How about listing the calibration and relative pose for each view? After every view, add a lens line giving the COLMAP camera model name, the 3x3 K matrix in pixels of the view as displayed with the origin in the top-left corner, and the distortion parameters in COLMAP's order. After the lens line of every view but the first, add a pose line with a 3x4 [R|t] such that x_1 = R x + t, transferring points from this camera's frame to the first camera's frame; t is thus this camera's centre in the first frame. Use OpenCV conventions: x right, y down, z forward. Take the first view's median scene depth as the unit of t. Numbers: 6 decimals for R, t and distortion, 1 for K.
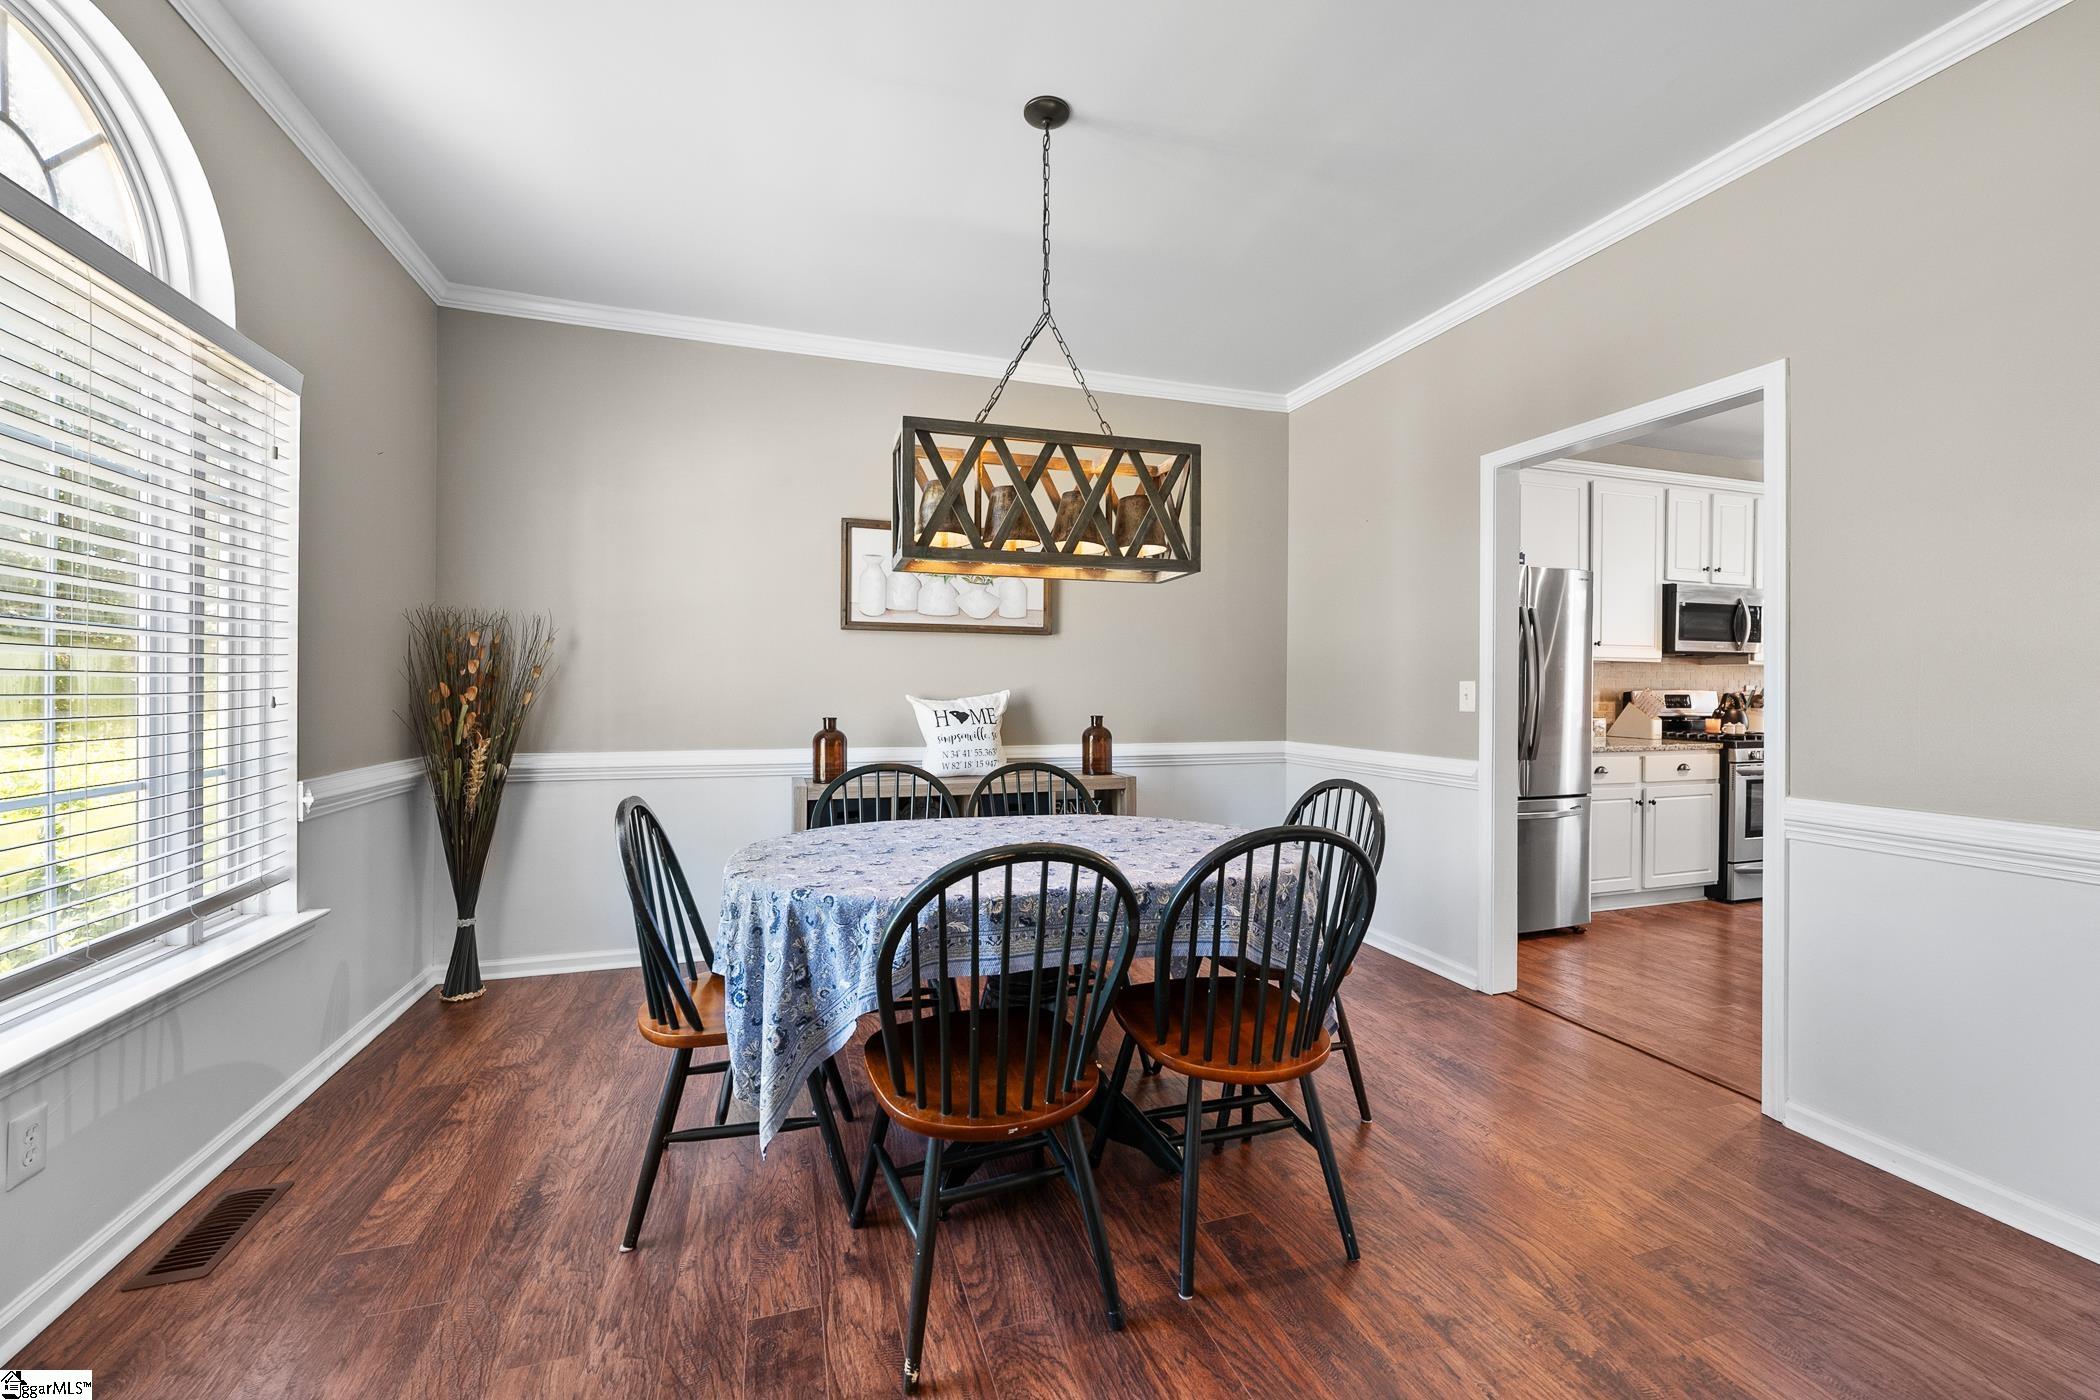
lens RADIAL K [[772.2, 0, 1090.6], [0, 772.2, 682.6], [0, 0, 1]] dist [-0.000679, -0.000073]
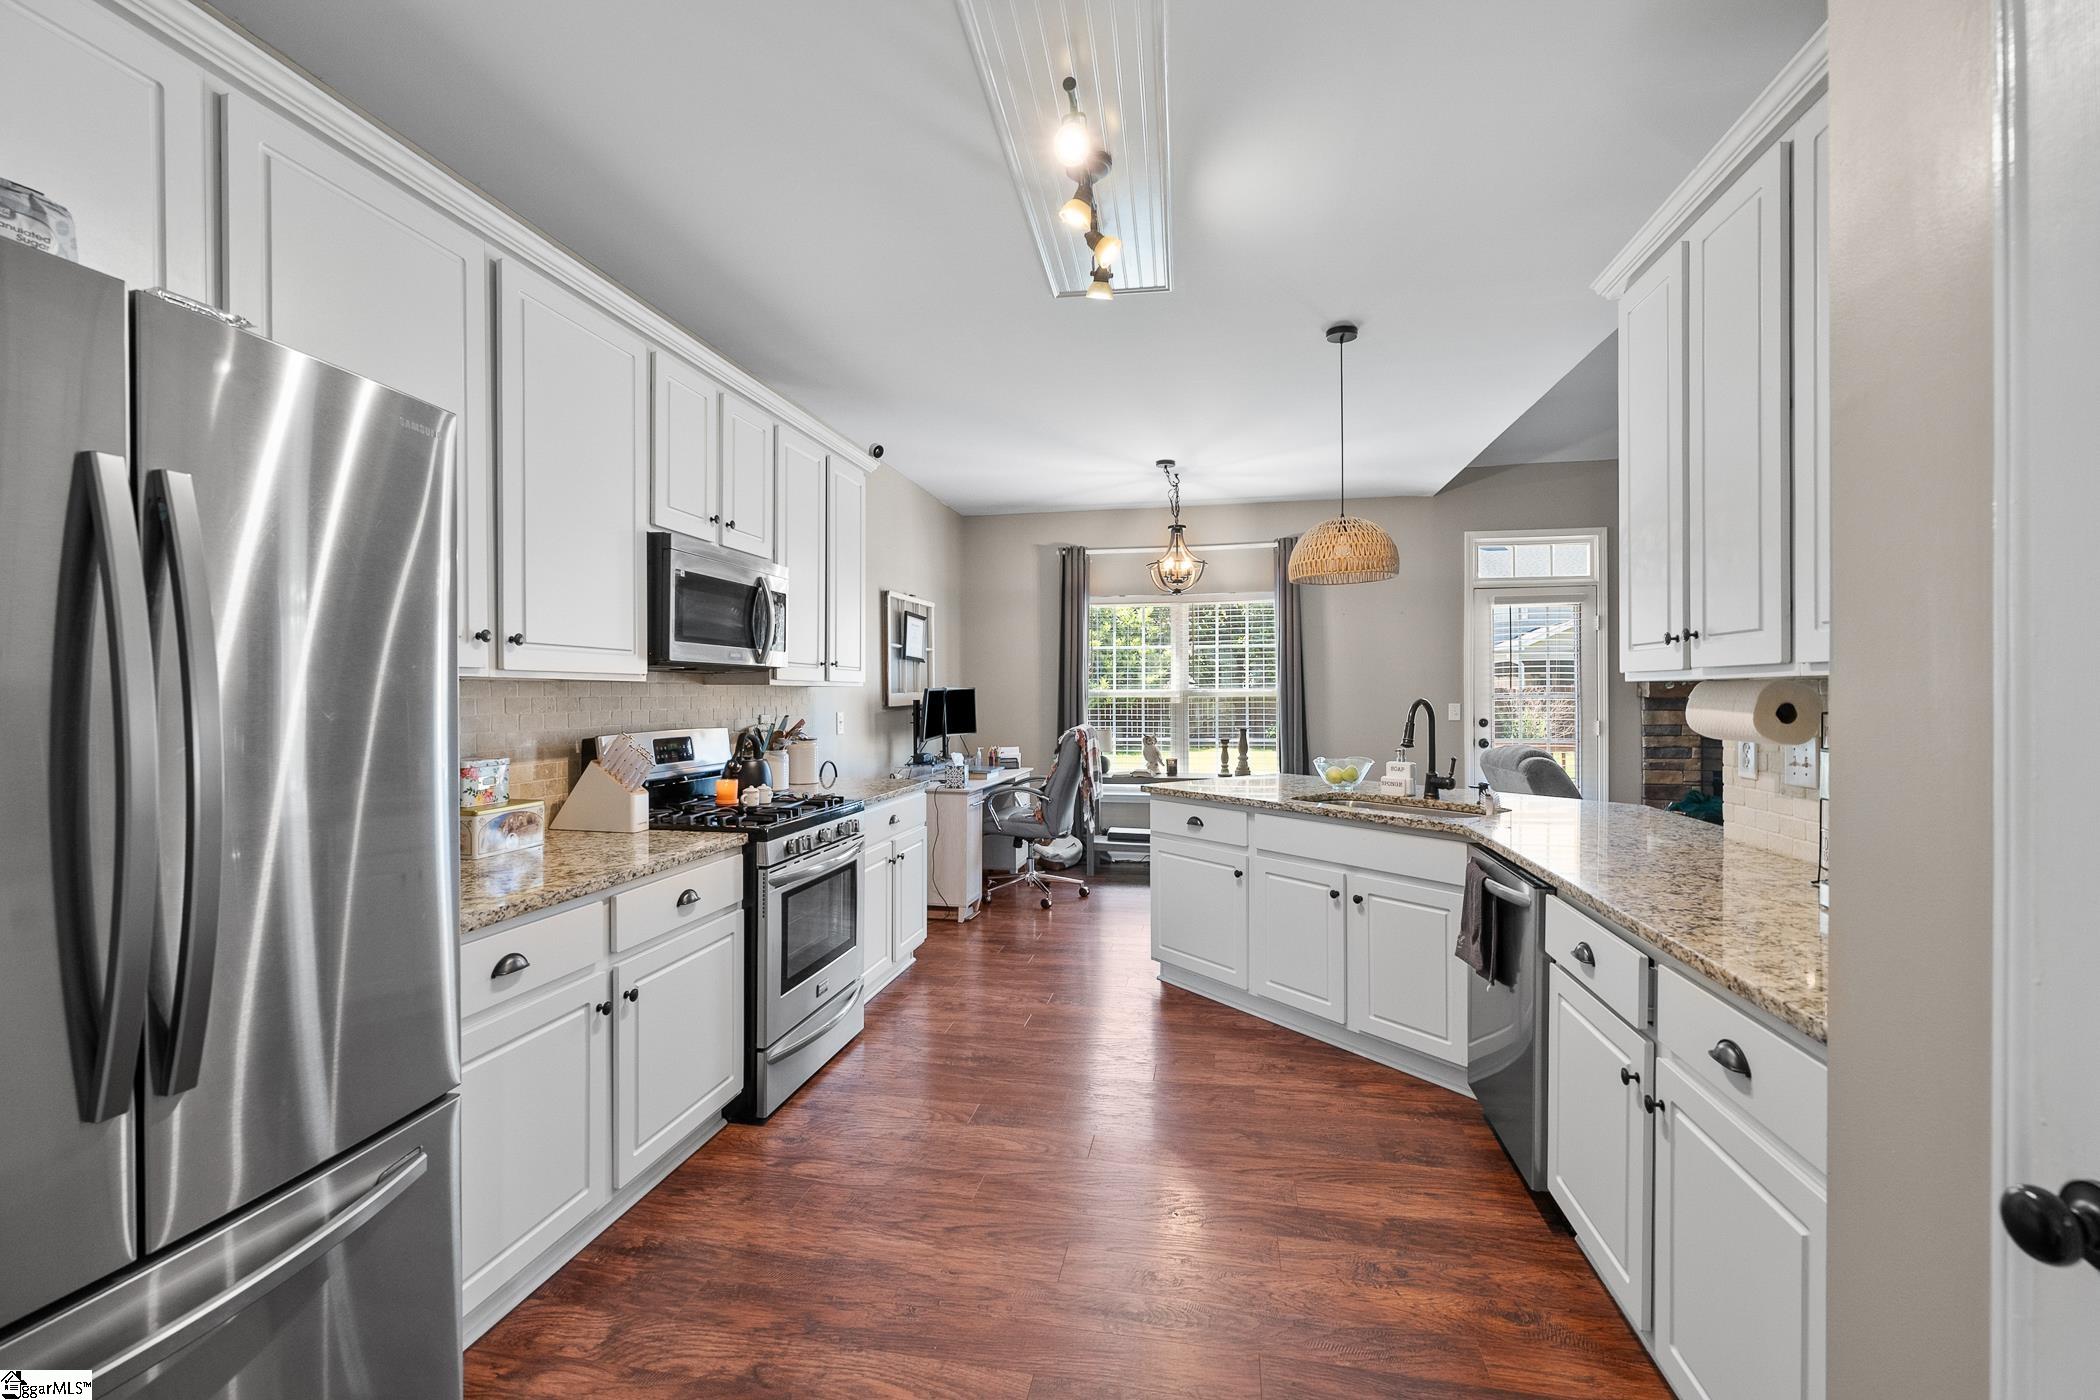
lens RADIAL K [[887.0, 0, 1043.6], [0, 887.0, 698.0], [0, 0, 1]] dist [0.001078, 0.000328]
pose [[0.495088, -0.012834, 0.868748, 0.354276], [0.005537, 0.999917, 0.011617, -0.021389], [-0.868825, -0.000941, 0.495118, 0.474102]]
